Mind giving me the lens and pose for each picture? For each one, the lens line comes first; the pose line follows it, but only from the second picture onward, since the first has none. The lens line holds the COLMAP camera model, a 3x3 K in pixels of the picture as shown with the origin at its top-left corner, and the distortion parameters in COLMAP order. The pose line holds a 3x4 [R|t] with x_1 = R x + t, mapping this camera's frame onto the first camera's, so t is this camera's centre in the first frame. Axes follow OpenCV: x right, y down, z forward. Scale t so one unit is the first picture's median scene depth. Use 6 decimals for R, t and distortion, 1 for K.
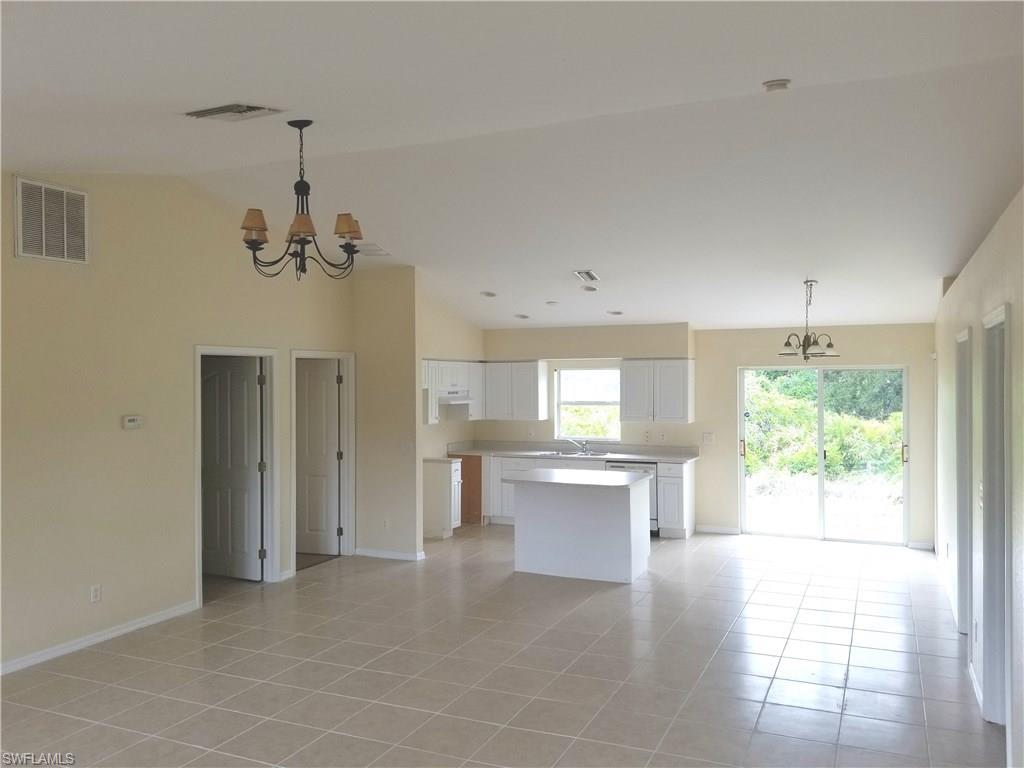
lens RADIAL K [[787.2, 0, 541.0], [0, 787.2, 379.9], [0, 0, 1]] dist [0.072339, -0.124592]
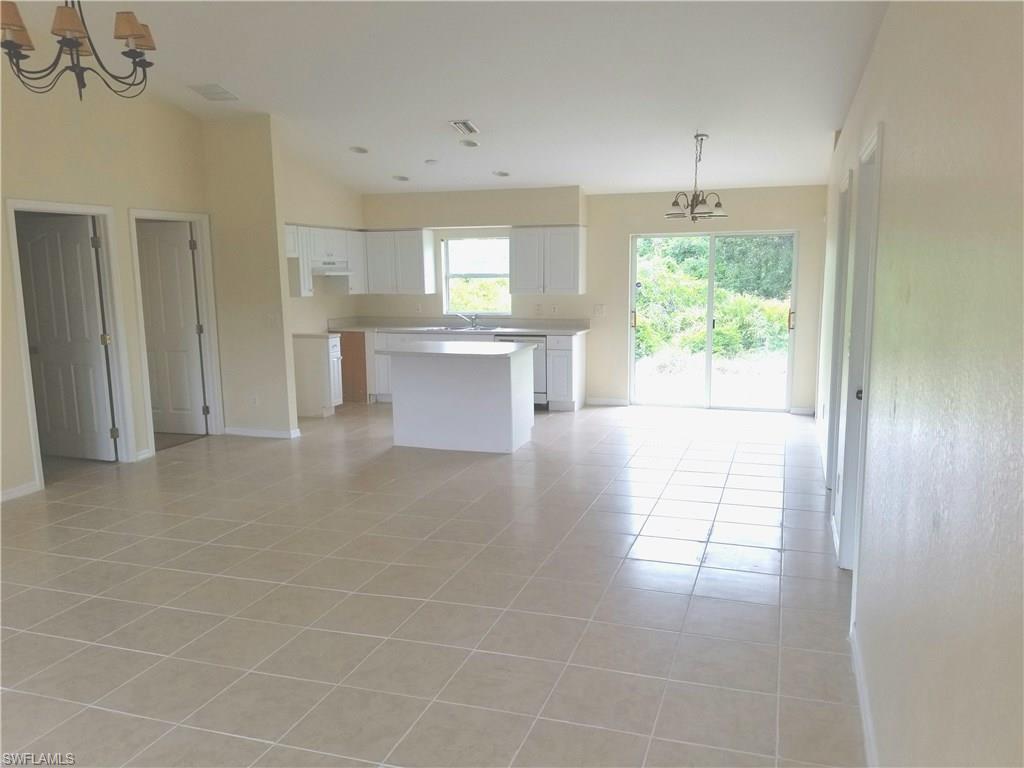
lens RADIAL K [[787.2, 0, 531.9], [0, 787.2, 396.2], [0, 0, 1]] dist [0.072339, -0.124592]
pose [[0.995454, -0.020521, 0.093012, 0.042464], [0.005348, 0.987016, 0.160531, 0.026328], [-0.095098, -0.159304, 0.982639, 0.042412]]
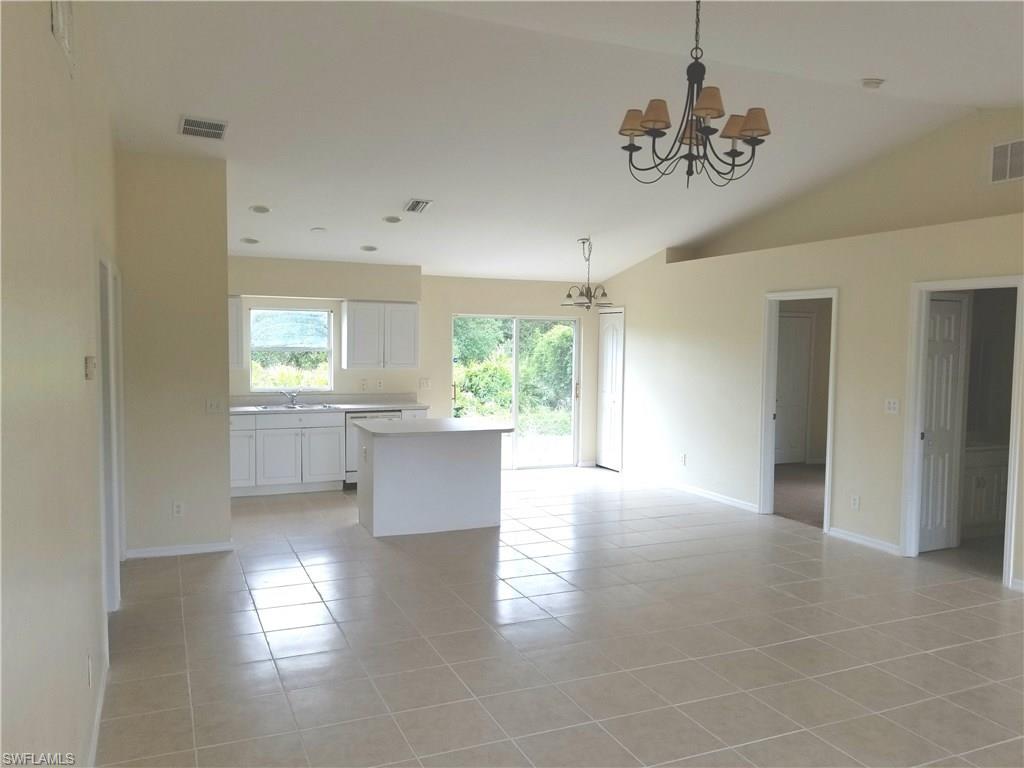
lens RADIAL K [[787.2, 0, 506.0], [0, 787.2, 382.5], [0, 0, 1]] dist [0.072339, -0.124592]
pose [[0.682640, -0.027322, 0.730243, -0.516908], [-0.016310, 0.998482, 0.052604, 0.020492], [-0.730572, -0.047820, 0.681159, 0.278363]]
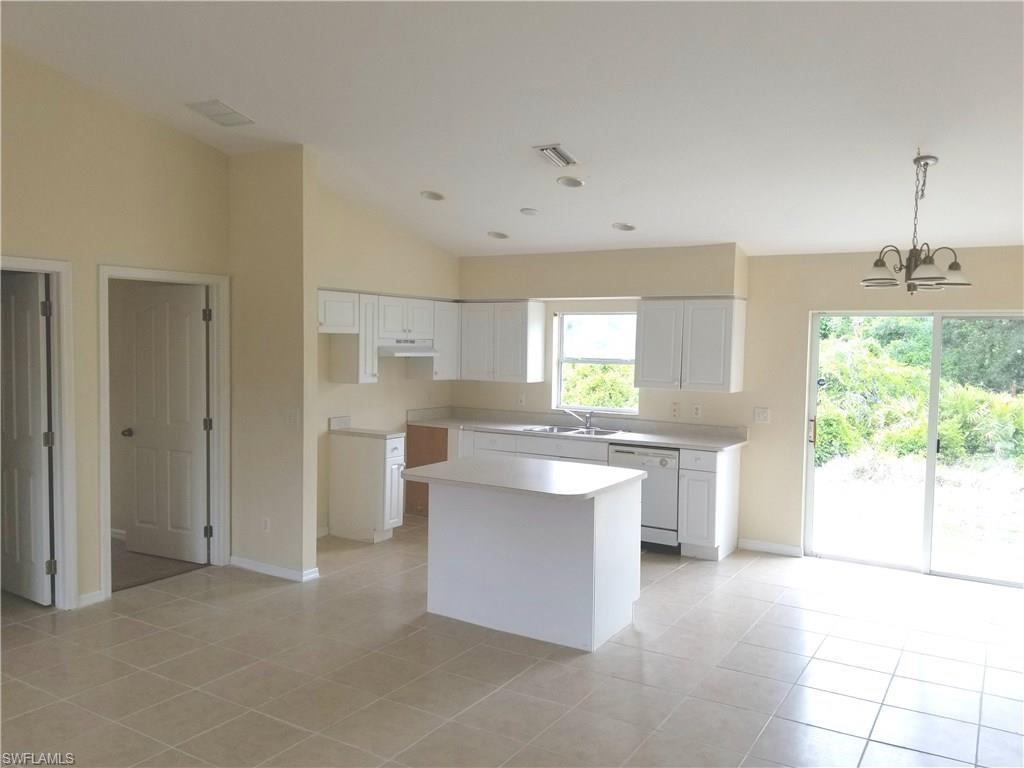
lens RADIAL K [[787.2, 0, 548.5], [0, 787.2, 385.1], [0, 0, 1]] dist [0.072339, -0.124592]
pose [[0.992350, 0.028424, -0.120136, 0.126964], [-0.021768, 0.998173, 0.056355, 0.015034], [0.121518, -0.053309, 0.991157, 0.342328]]
